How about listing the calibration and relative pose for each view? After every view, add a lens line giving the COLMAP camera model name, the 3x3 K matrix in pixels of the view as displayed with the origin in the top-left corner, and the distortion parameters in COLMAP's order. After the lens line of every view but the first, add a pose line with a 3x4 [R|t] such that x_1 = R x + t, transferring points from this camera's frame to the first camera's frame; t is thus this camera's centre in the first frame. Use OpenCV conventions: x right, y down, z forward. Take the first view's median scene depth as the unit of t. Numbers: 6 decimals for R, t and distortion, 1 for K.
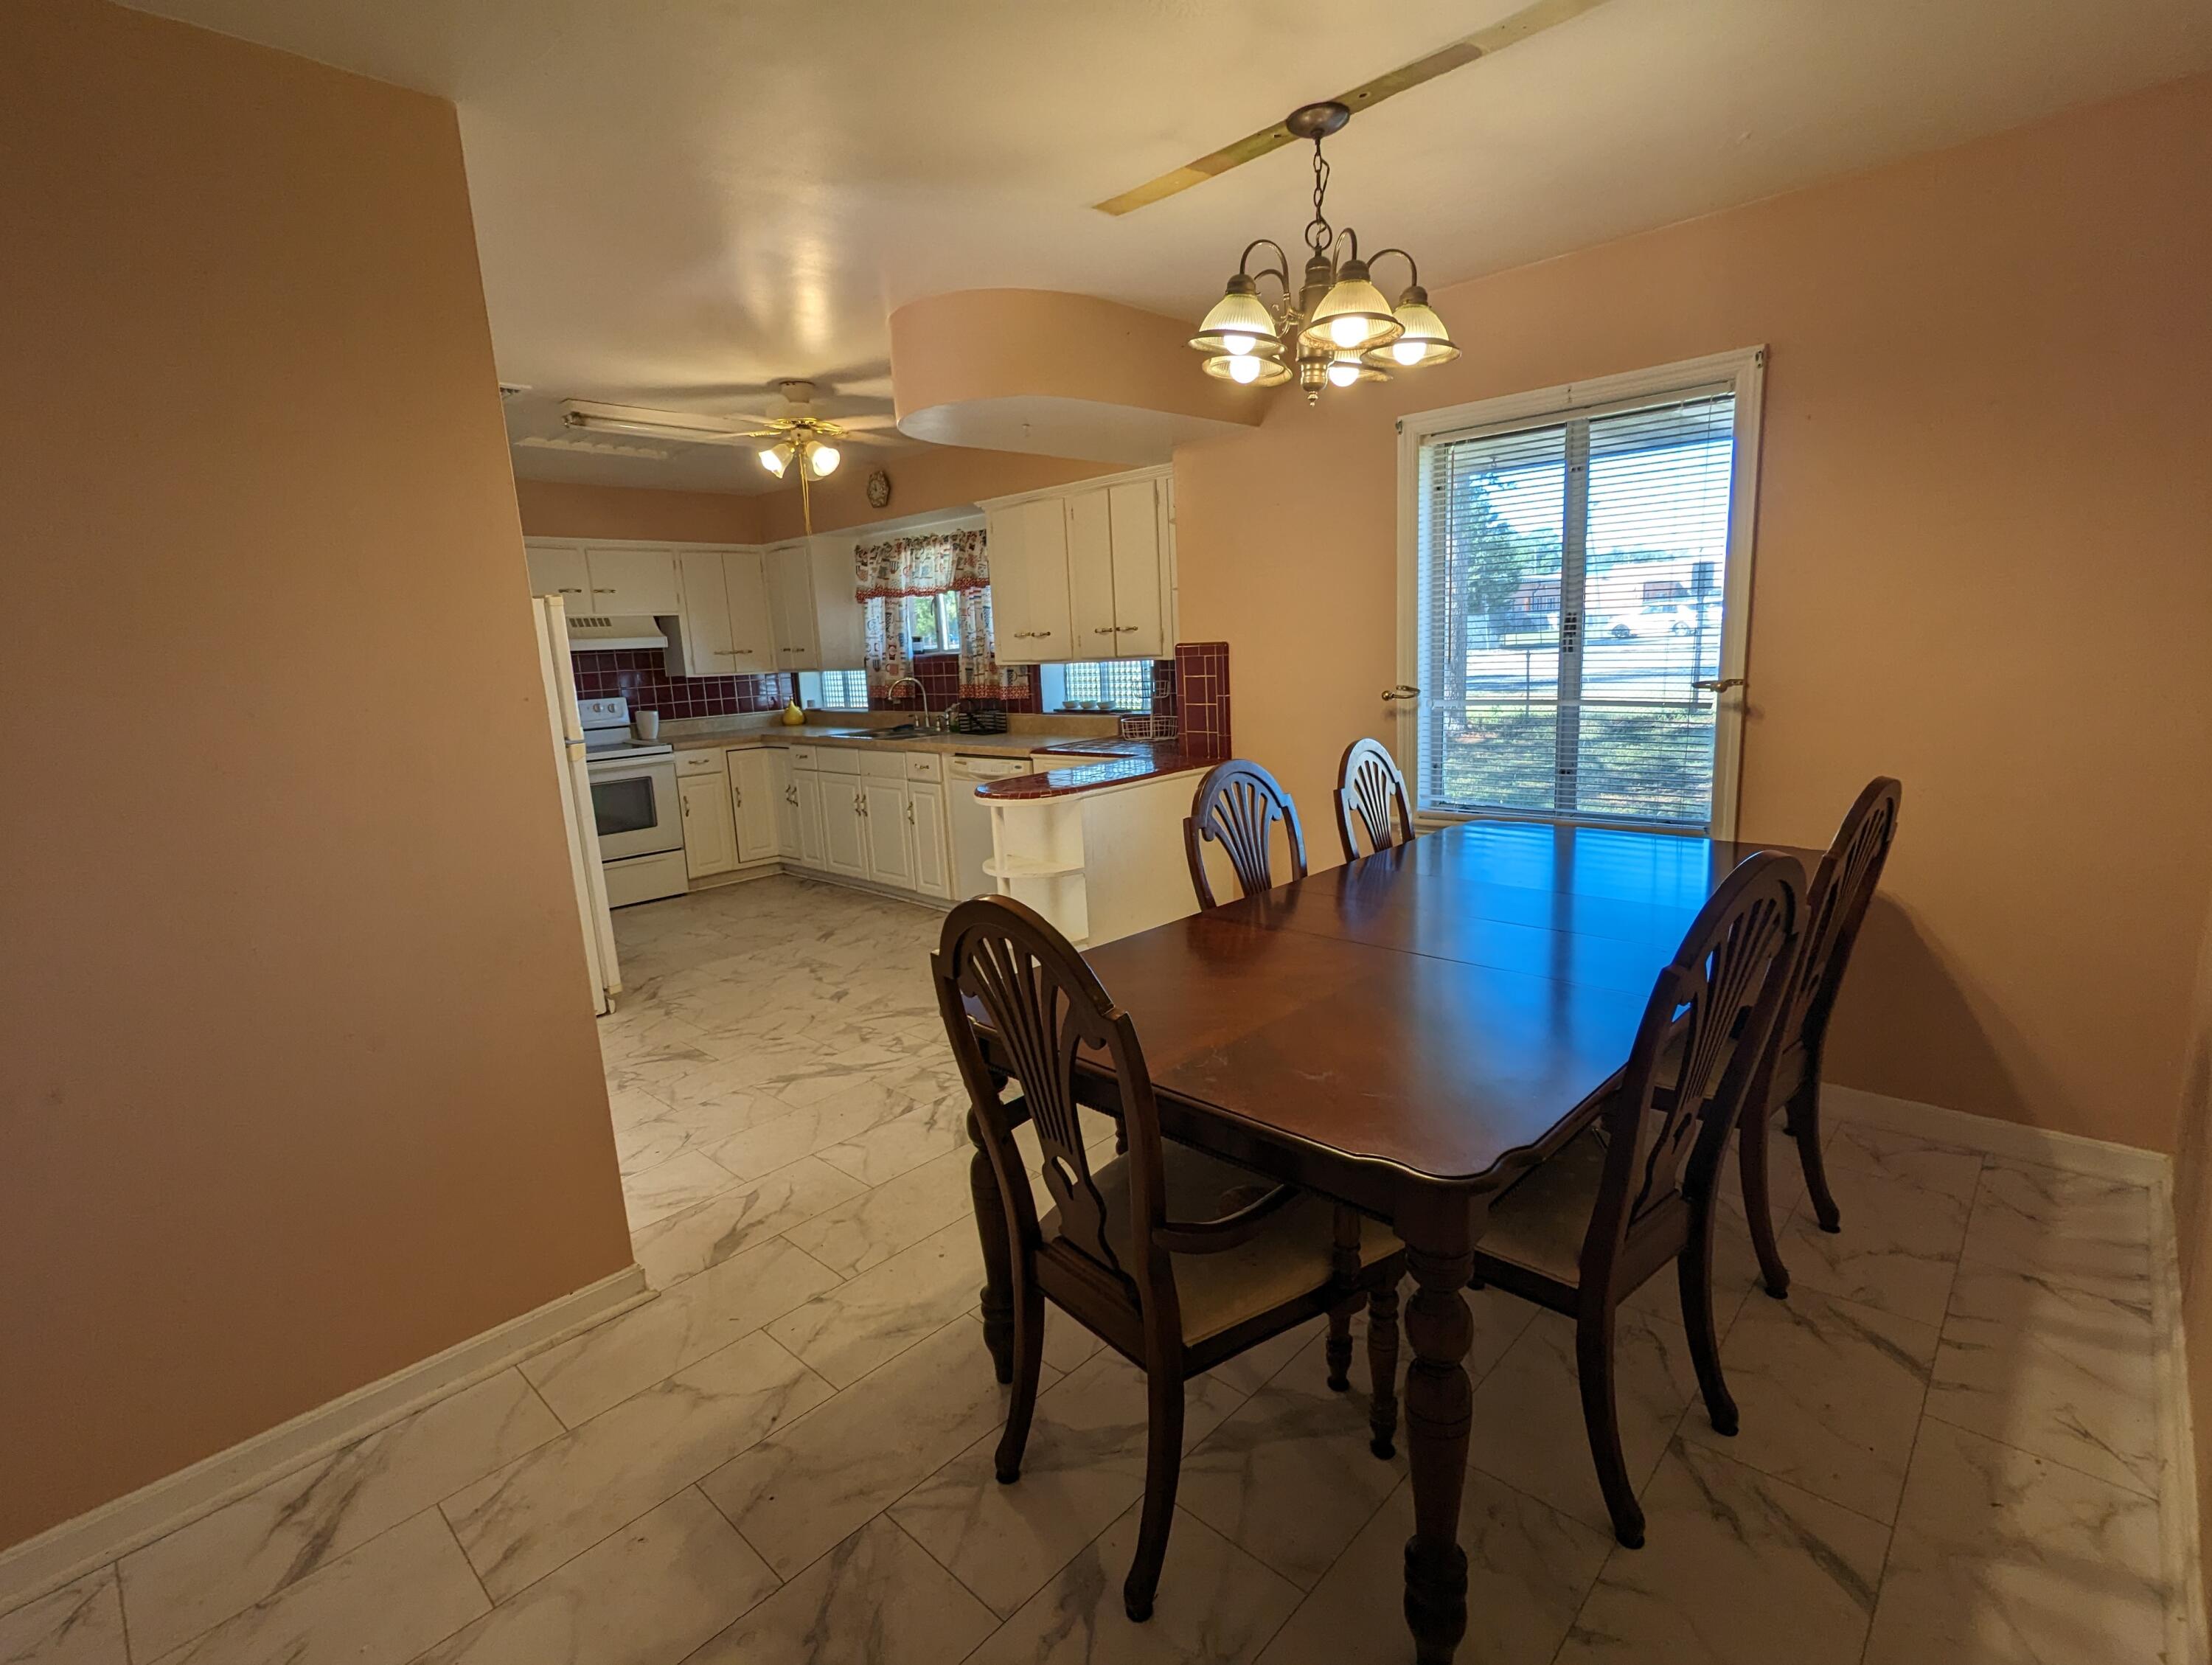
lens RADIAL K [[1047.4, 0, 1112.9], [0, 1047.4, 840.1], [0, 0, 1]] dist [-0.000921, -0.000181]
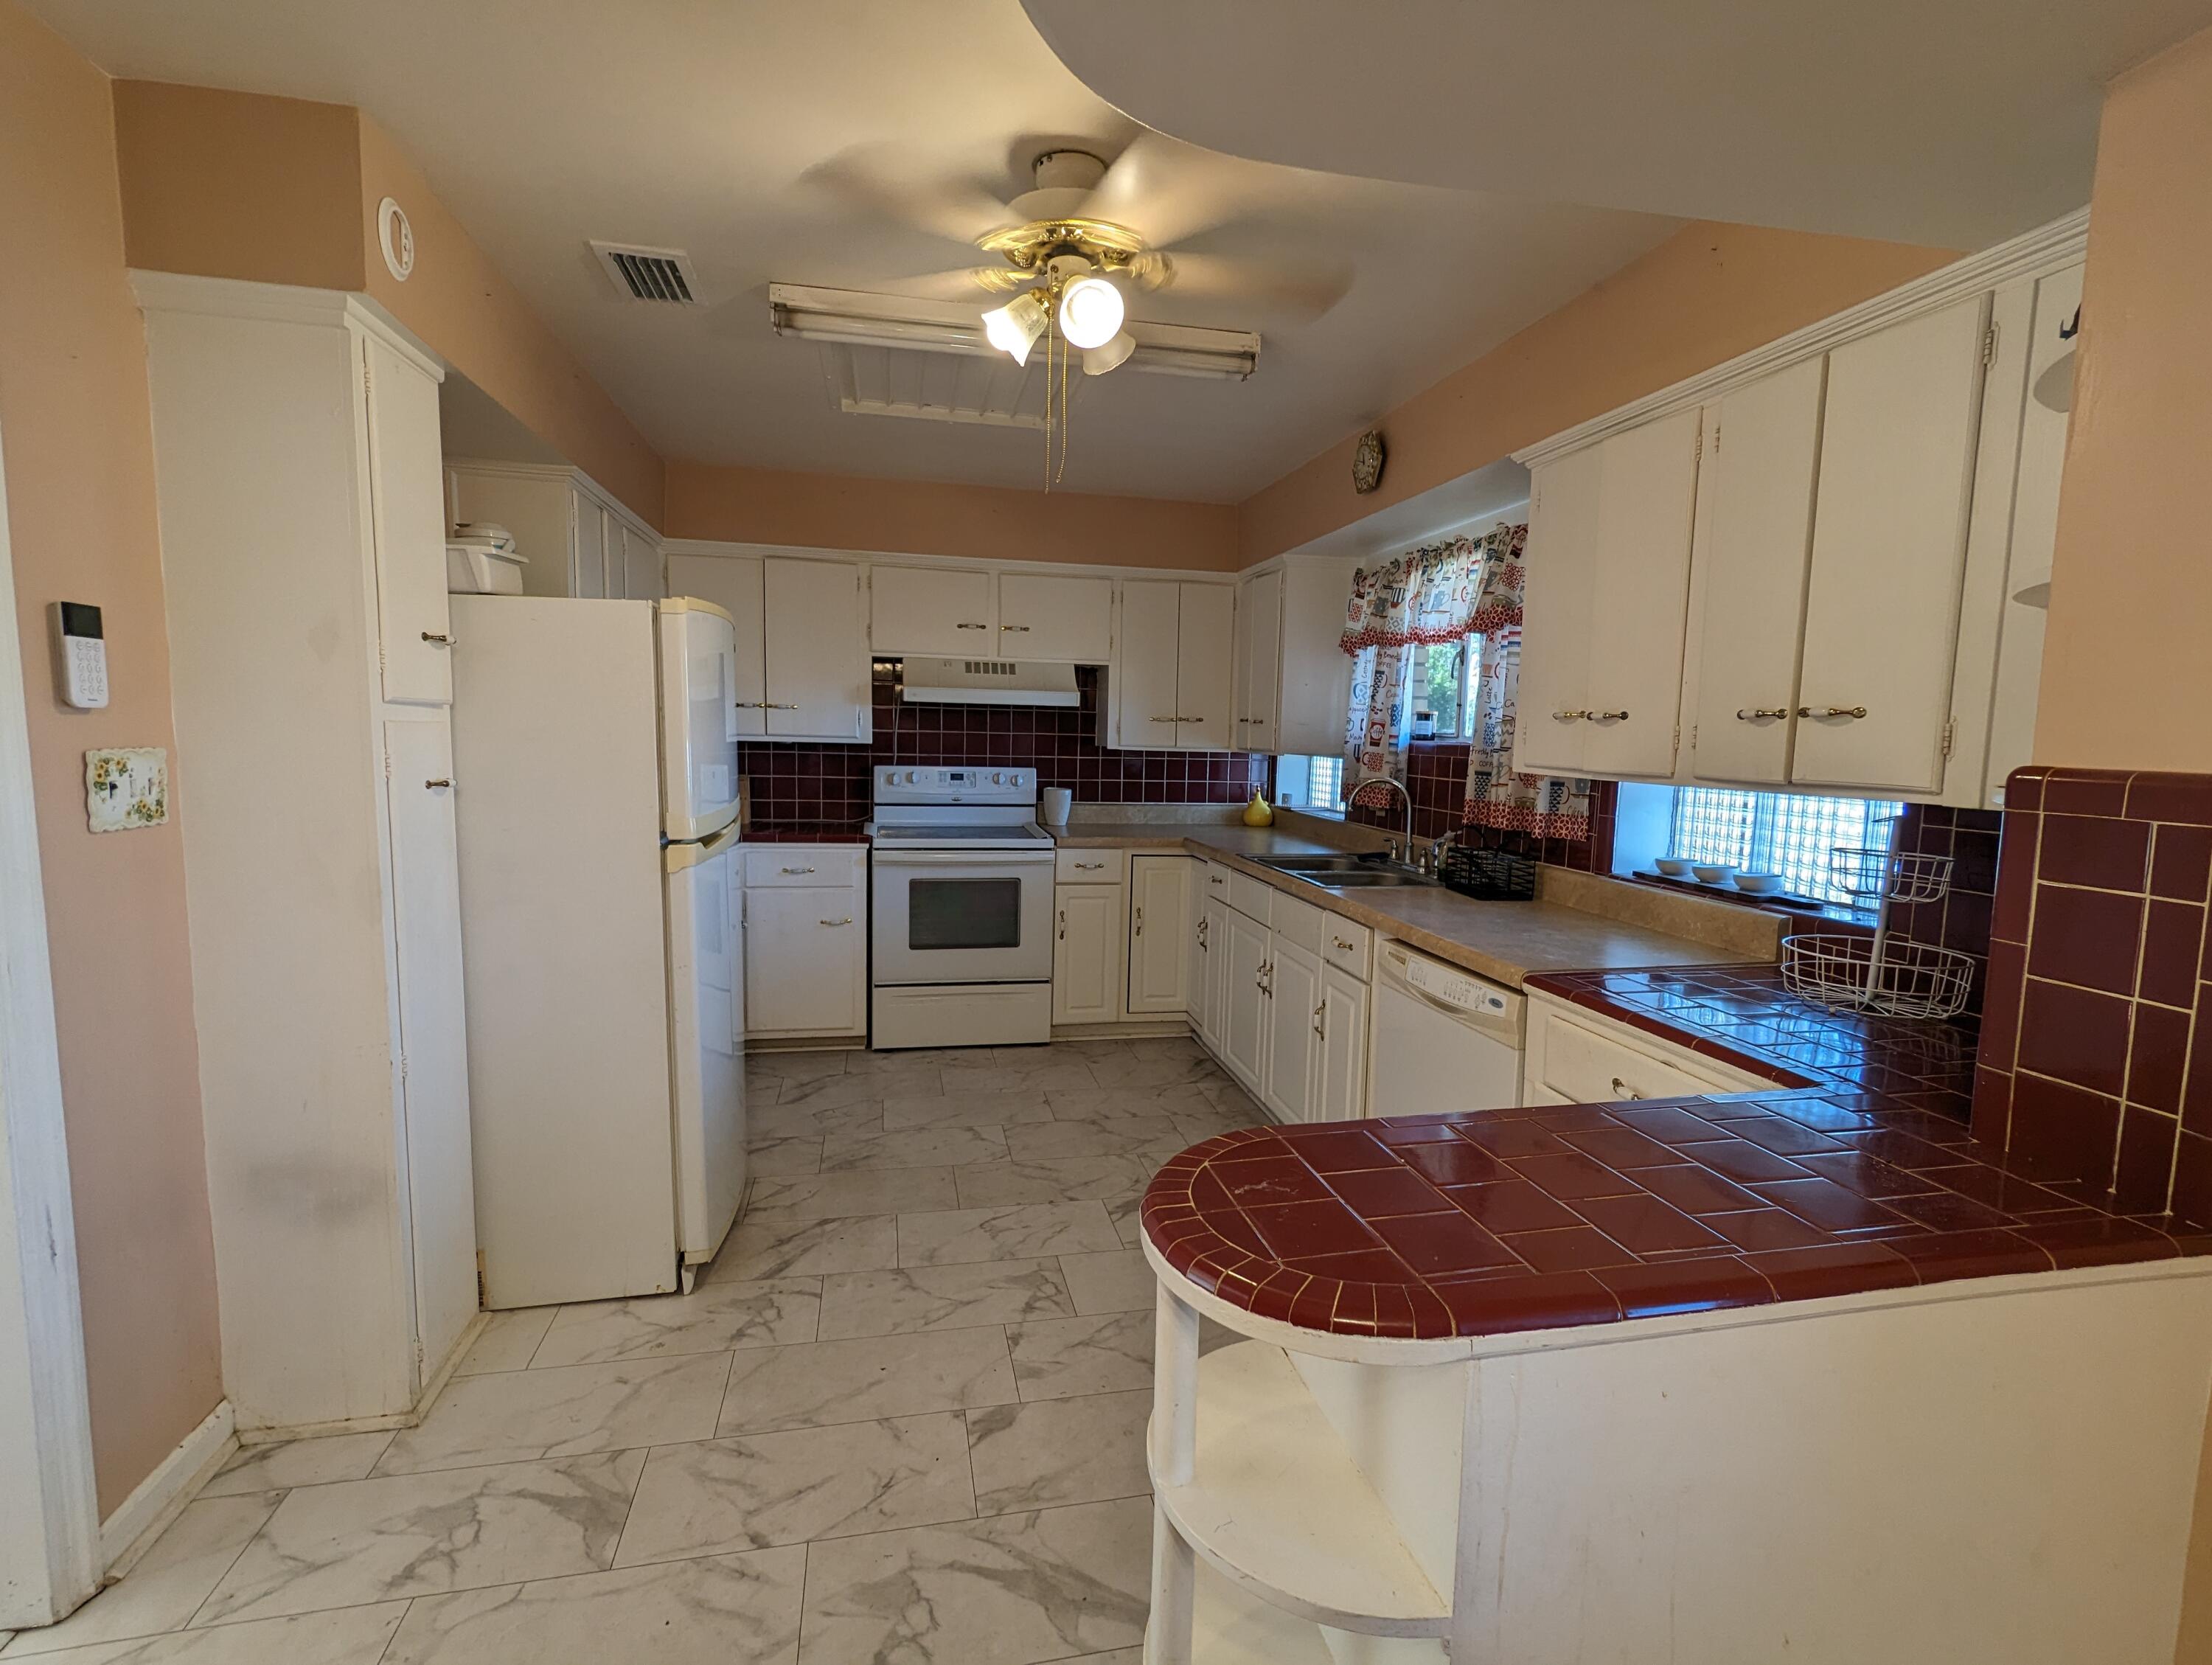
lens RADIAL K [[1047.4, 0, 1108.4], [0, 1047.4, 835.3], [0, 0, 1]] dist [-0.000921, -0.000181]
pose [[0.818917, 0.123865, -0.560385, 0.013295], [-0.167251, 0.985556, -0.026568, -0.081797], [0.549000, 0.115482, 0.827806, 0.429496]]
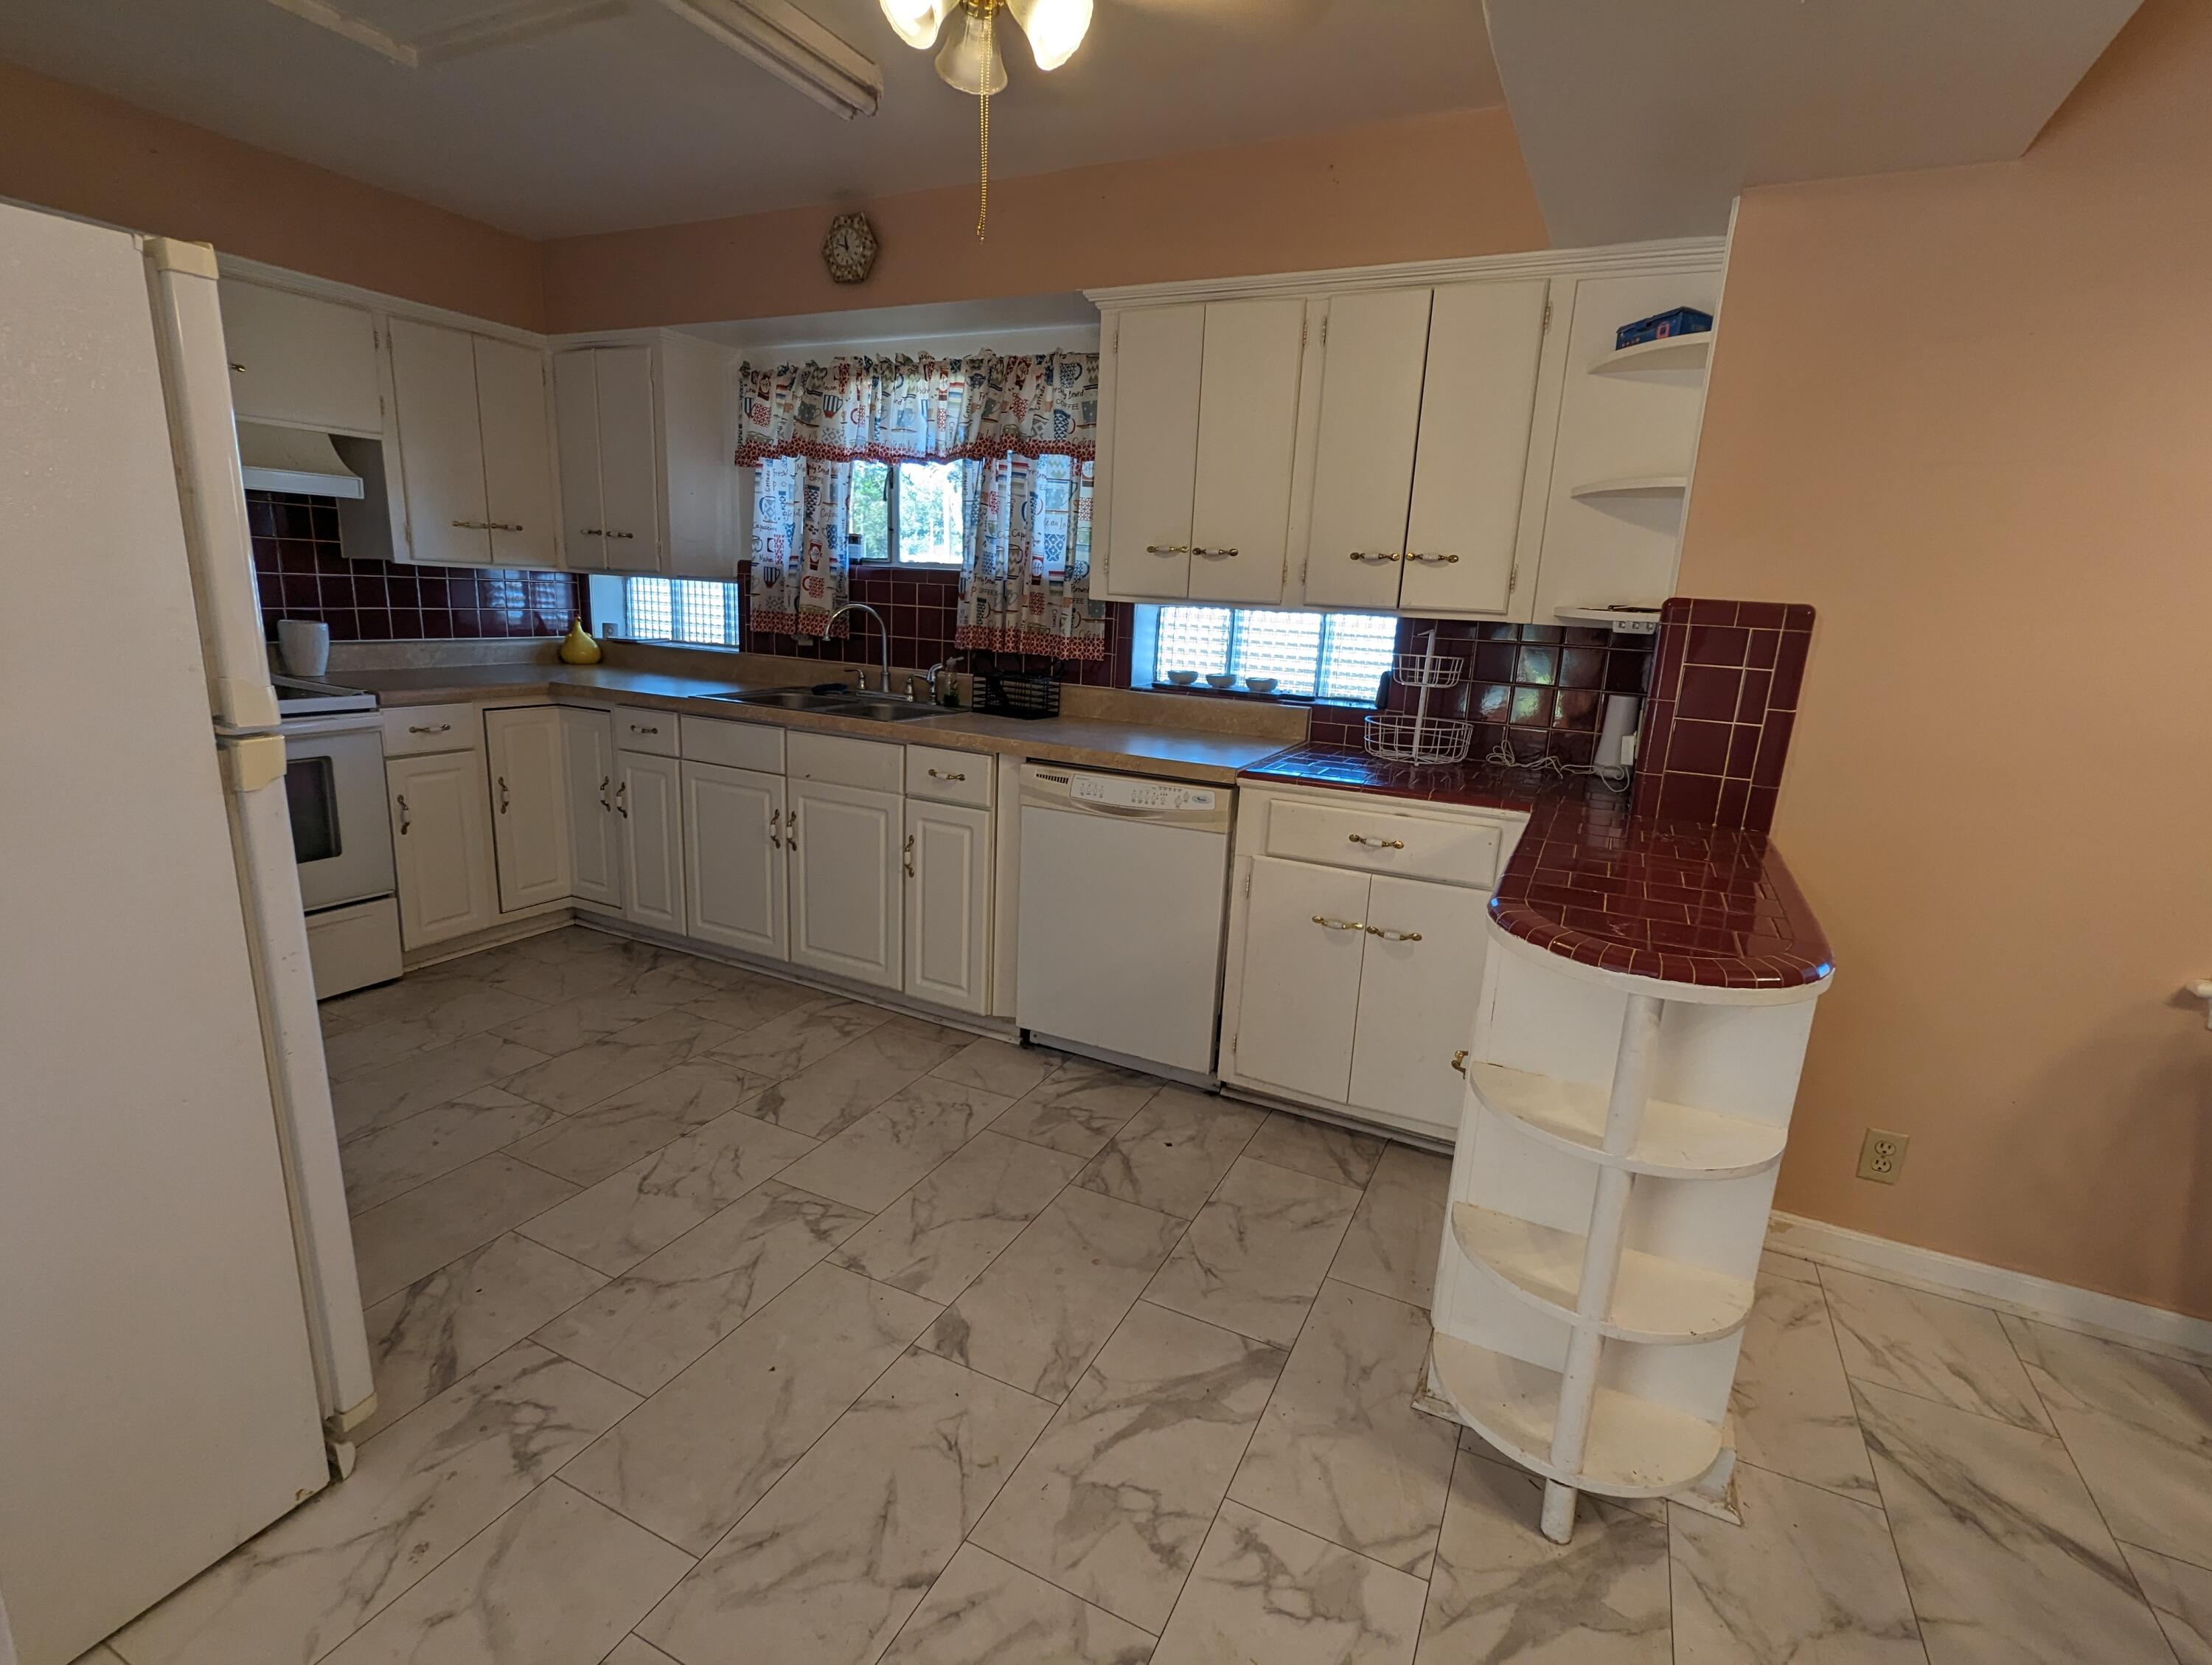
lens RADIAL K [[1047.4, 0, 1108.9], [0, 1047.4, 837.9], [0, 0, 1]] dist [-0.000921, -0.000181]
pose [[0.950222, 0.024413, 0.310615, -0.243667], [-0.038356, 0.998508, 0.038859, -0.056013], [-0.309203, -0.048839, 0.949741, 0.412842]]
